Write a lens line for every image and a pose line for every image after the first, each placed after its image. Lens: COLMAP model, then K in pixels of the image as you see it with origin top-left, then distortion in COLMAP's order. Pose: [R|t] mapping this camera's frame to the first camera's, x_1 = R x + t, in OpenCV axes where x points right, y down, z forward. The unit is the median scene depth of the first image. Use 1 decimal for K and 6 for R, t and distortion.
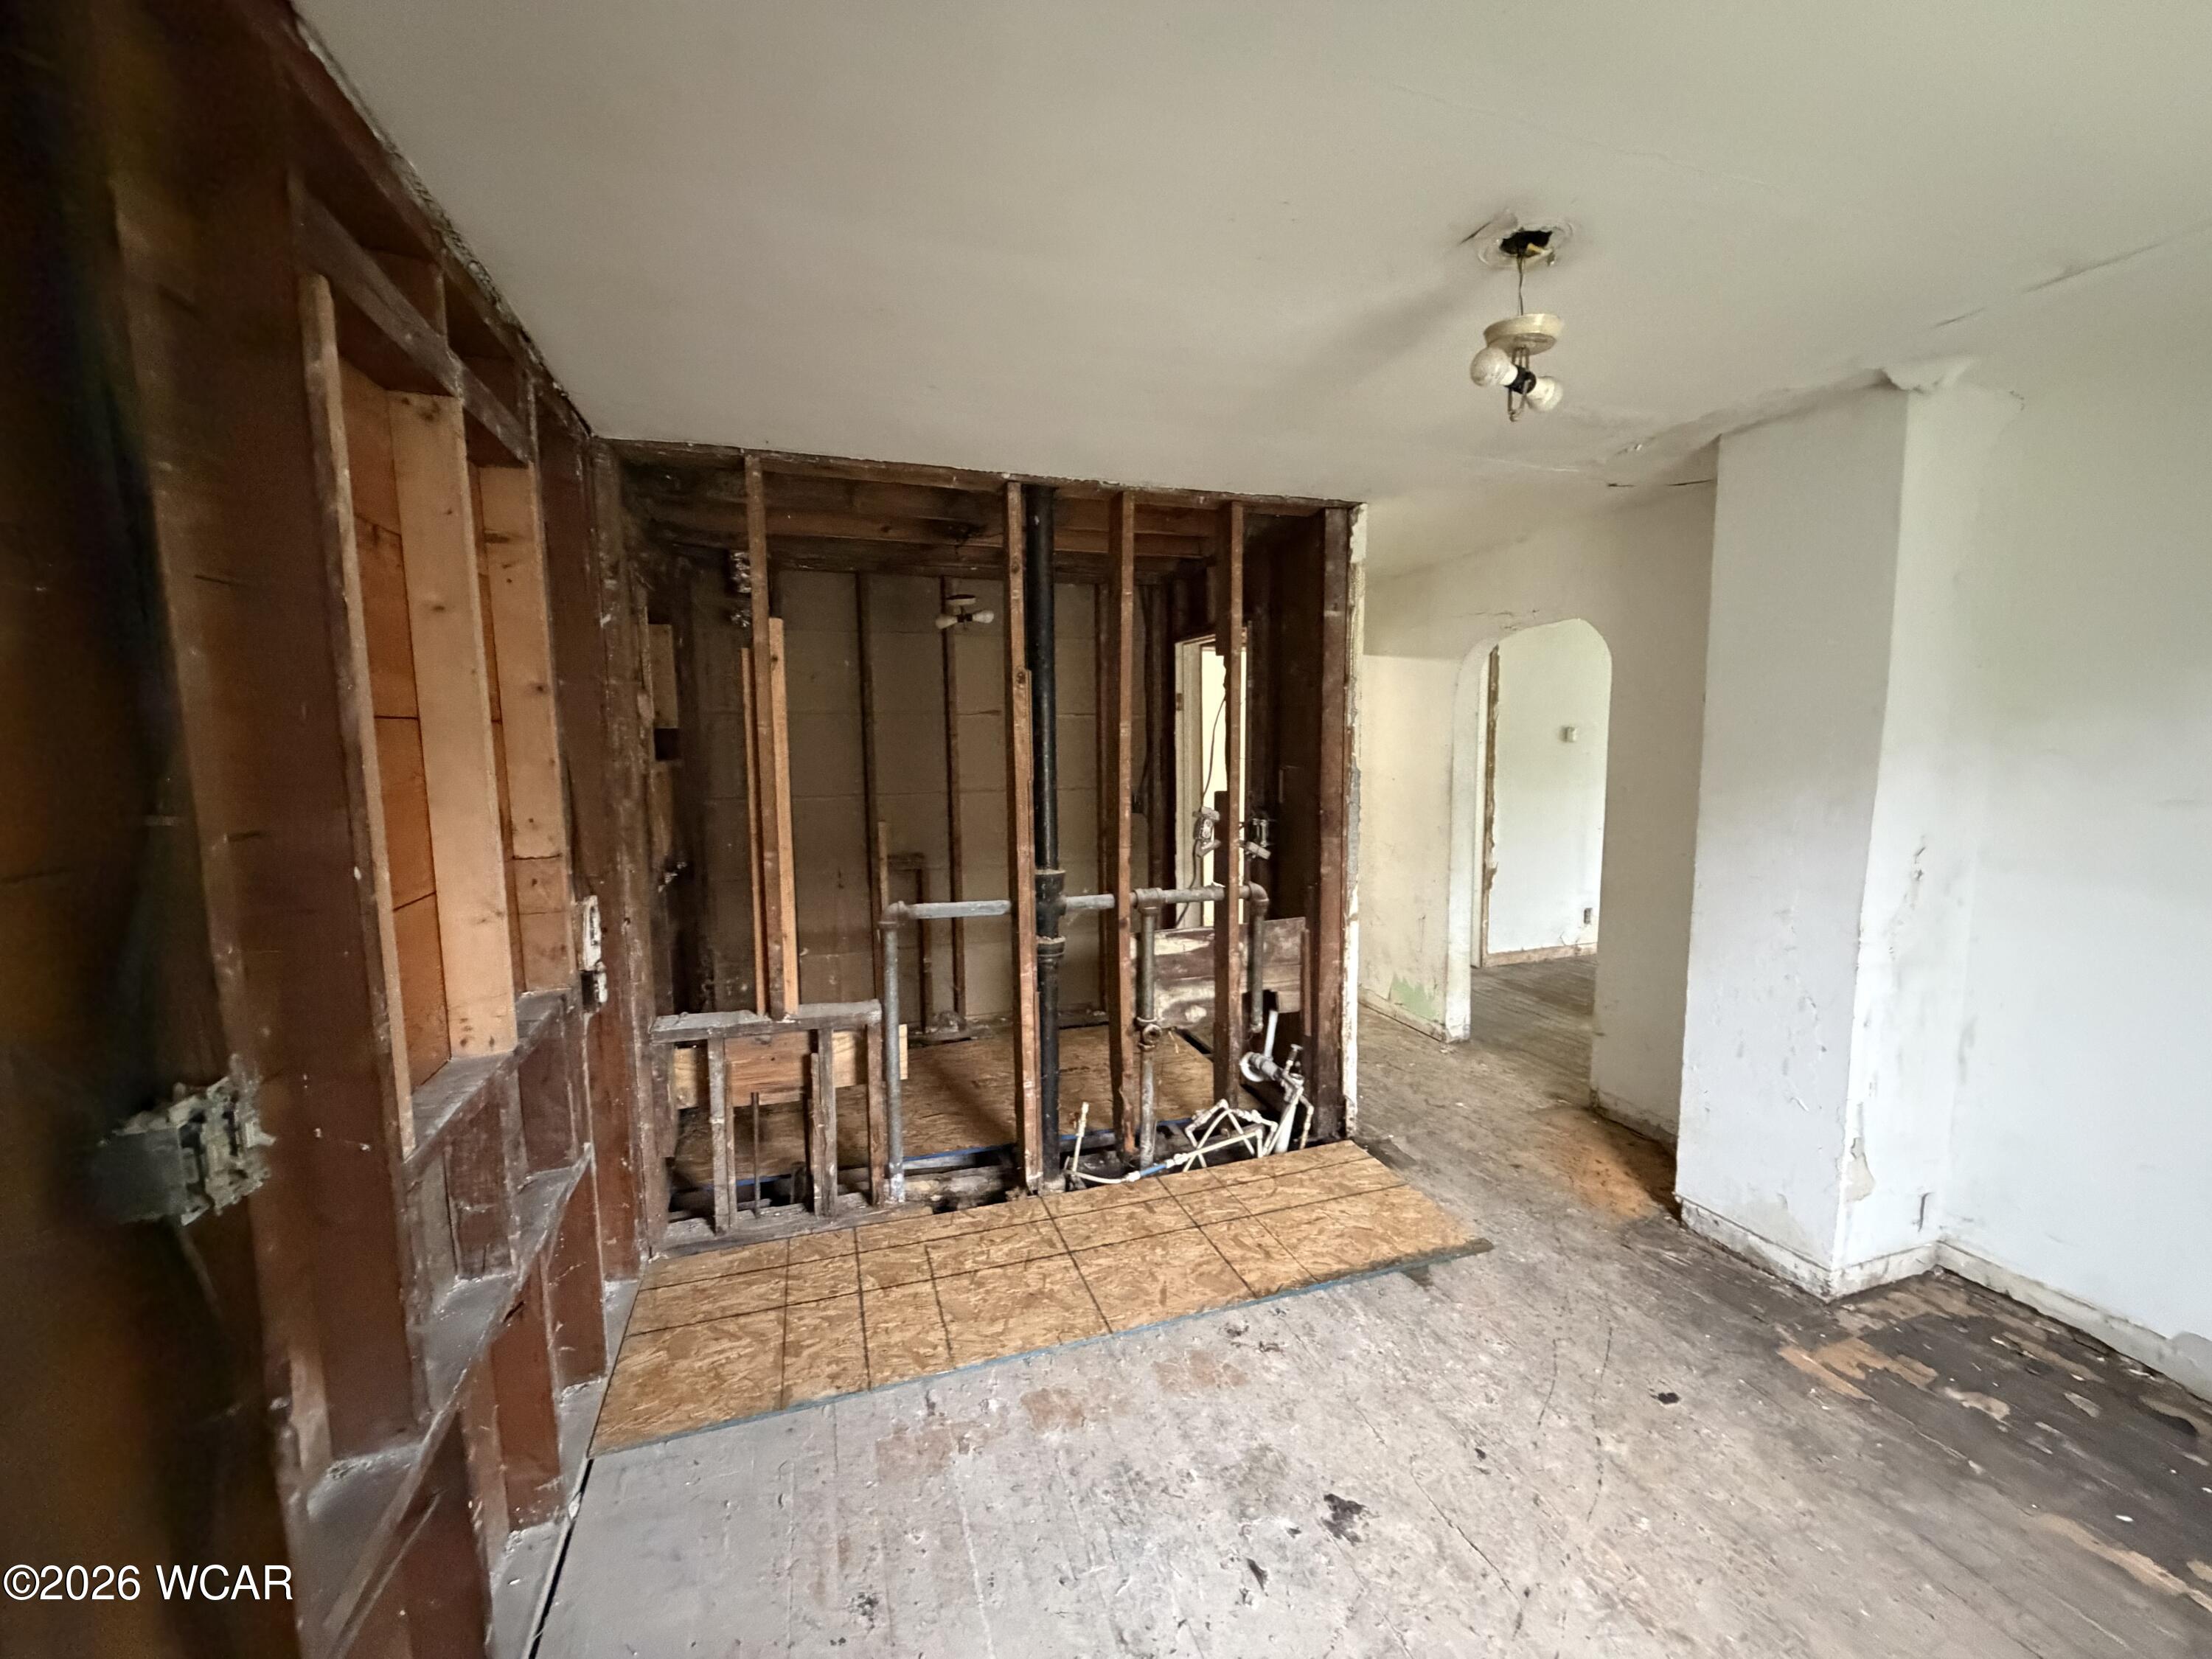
lens RADIAL K [[876.9, 0, 1106.3], [0, 876.9, 827.4], [0, 0, 1]] dist [-0.000235, 0.000382]
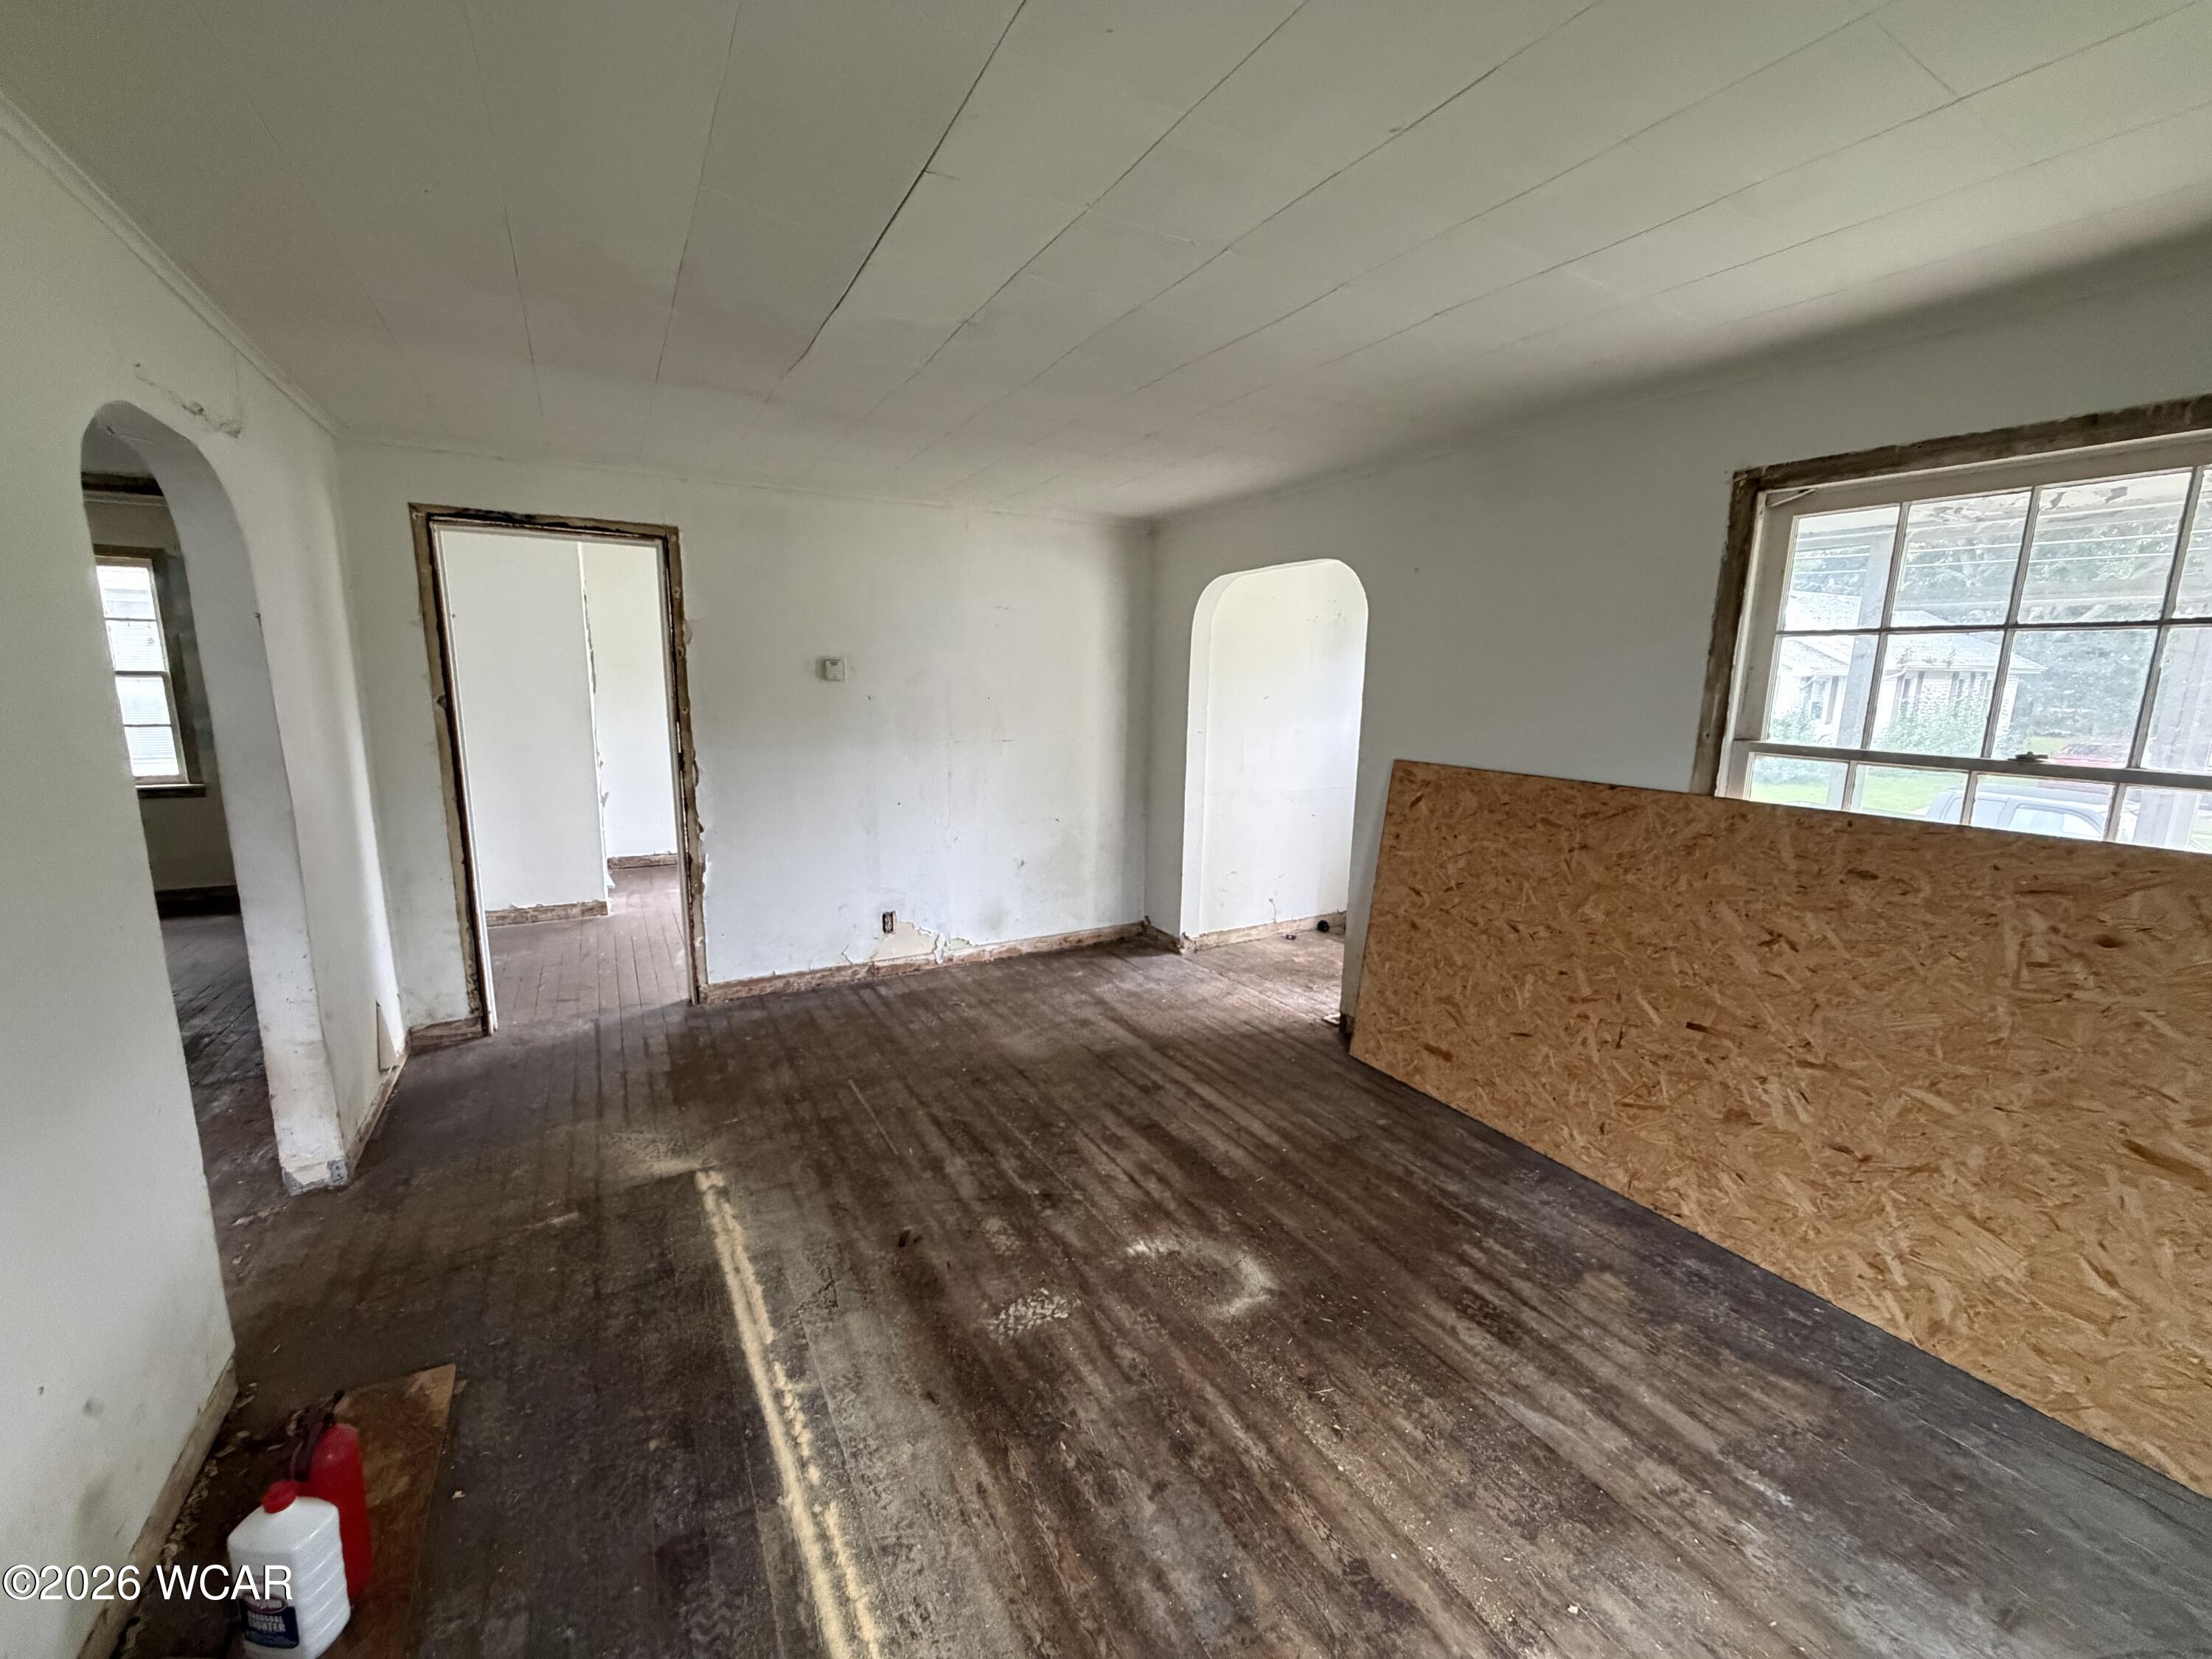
lens RADIAL K [[876.9, 0, 1098.0], [0, 876.9, 834.0], [0, 0, 1]] dist [-0.000235, 0.000382]
pose [[0.982356, -0.000686, 0.187020, 1.364888], [-0.013507, 0.997122, 0.074604, -0.068567], [-0.186533, -0.075813, 0.979519, 0.609137]]
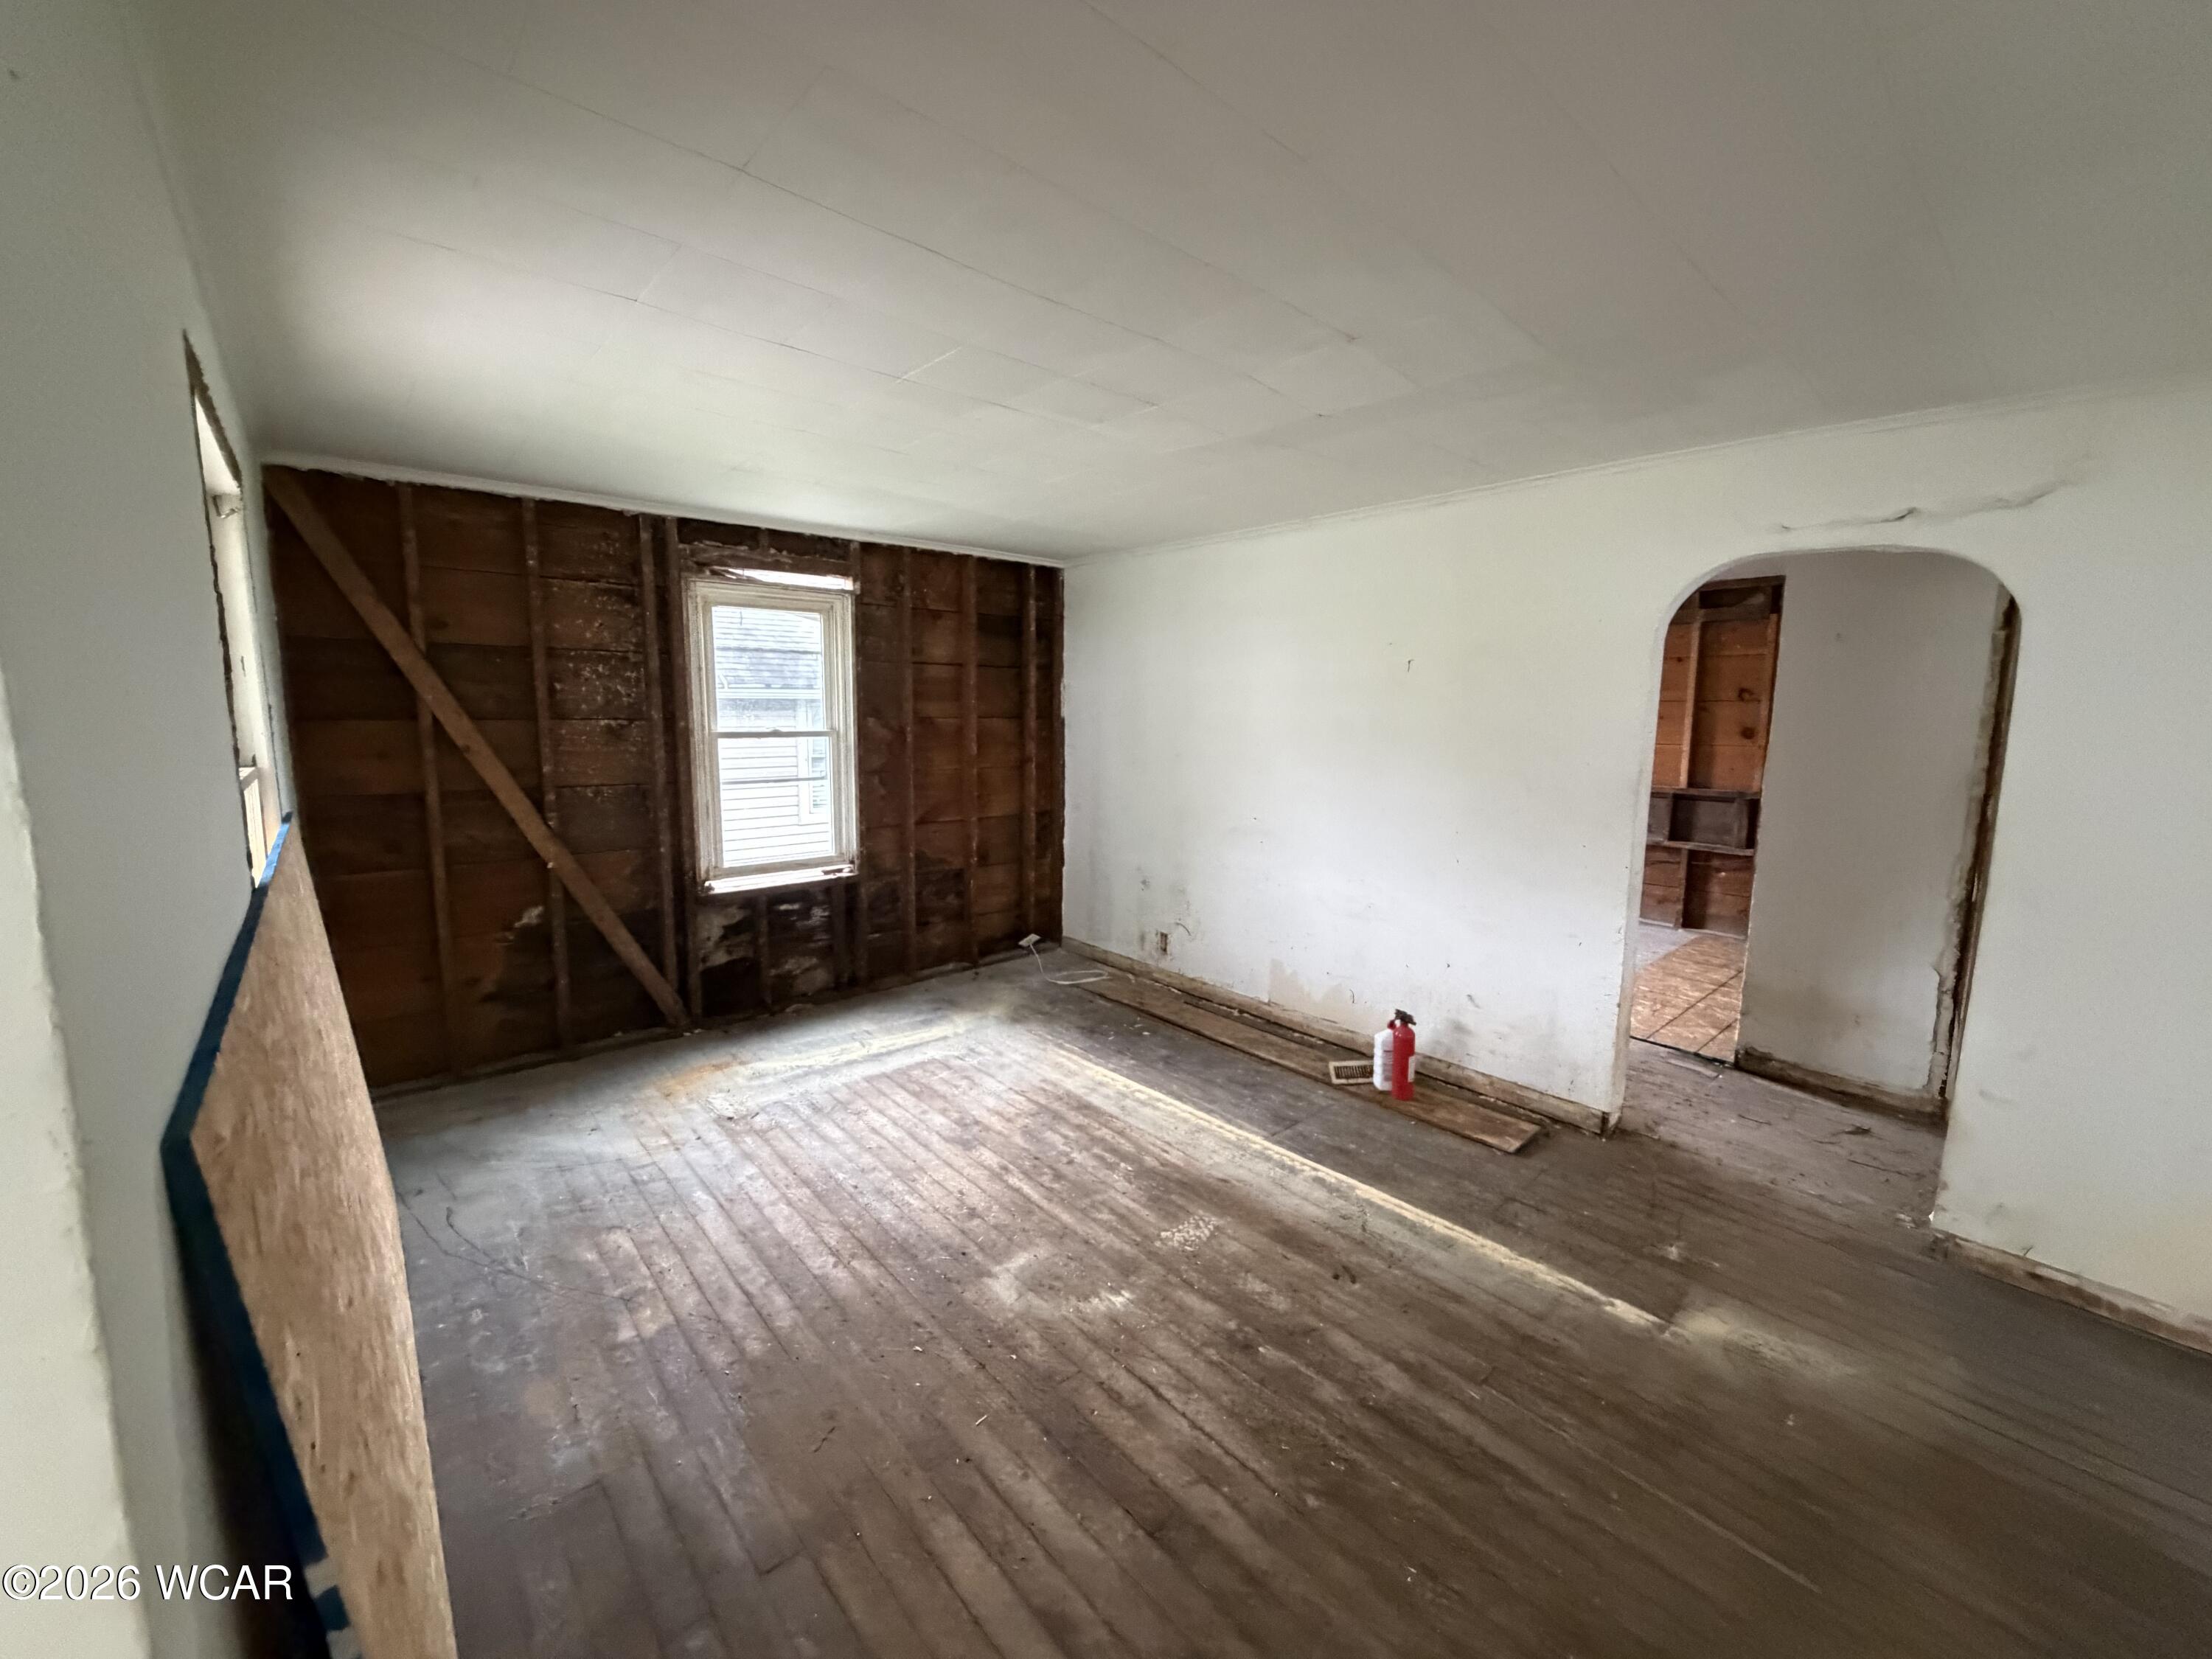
lens RADIAL K [[876.9, 0, 1106.1], [0, 876.9, 829.8], [0, 0, 1]] dist [-0.000235, 0.000382]
pose [[-0.921529, 0.060584, -0.383553, 1.896355], [-0.036079, 0.970123, 0.239917, -0.241361], [0.386629, 0.234929, -0.891811, 2.122072]]
